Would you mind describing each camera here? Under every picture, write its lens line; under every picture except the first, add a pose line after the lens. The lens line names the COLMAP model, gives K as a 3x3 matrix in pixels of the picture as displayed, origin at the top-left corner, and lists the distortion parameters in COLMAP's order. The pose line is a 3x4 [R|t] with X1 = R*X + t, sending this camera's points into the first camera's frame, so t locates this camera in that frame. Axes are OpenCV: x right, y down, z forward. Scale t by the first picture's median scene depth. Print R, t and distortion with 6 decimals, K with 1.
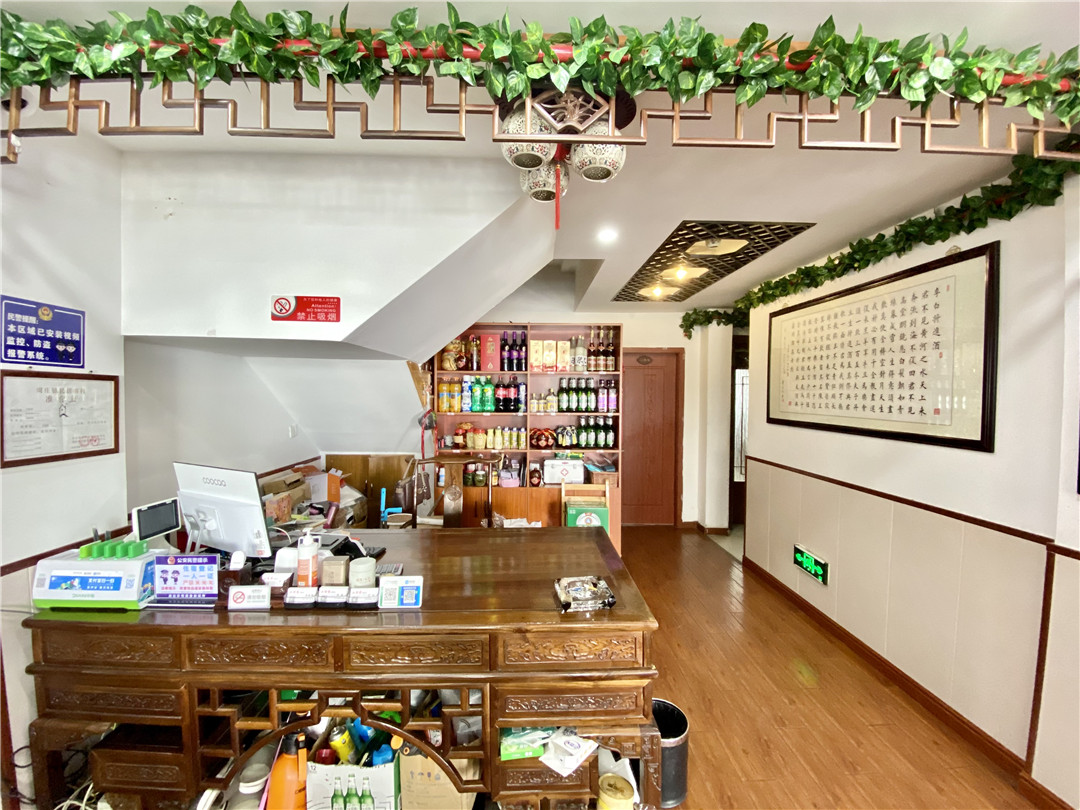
lens RADIAL K [[436.6, 0, 535.5], [0, 436.6, 411.6], [0, 0, 1]] dist [0.094509, -0.000060]
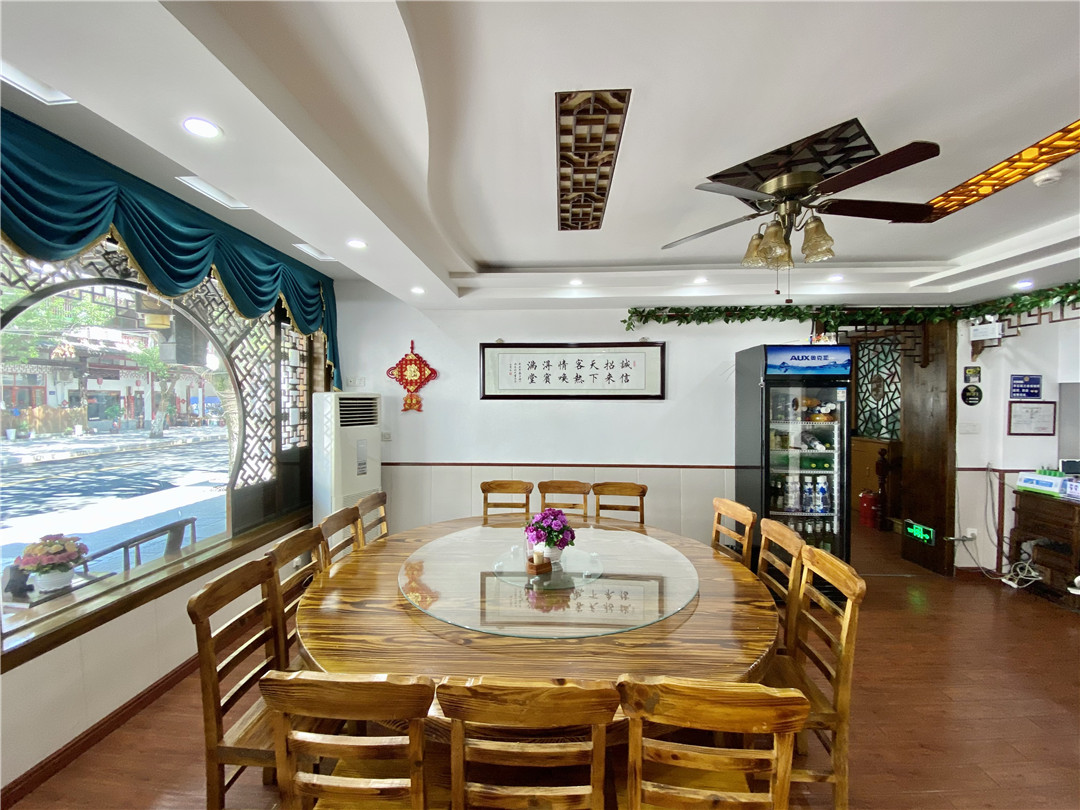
lens RADIAL K [[436.6, 0, 535.5], [0, 436.6, 411.6], [0, 0, 1]] dist [0.094509, -0.000060]
pose [[-0.070555, 0.007820, -0.997477, 1.803299], [-0.040546, 0.999120, 0.010701, 0.056293], [0.996683, 0.041199, -0.070176, -1.498477]]
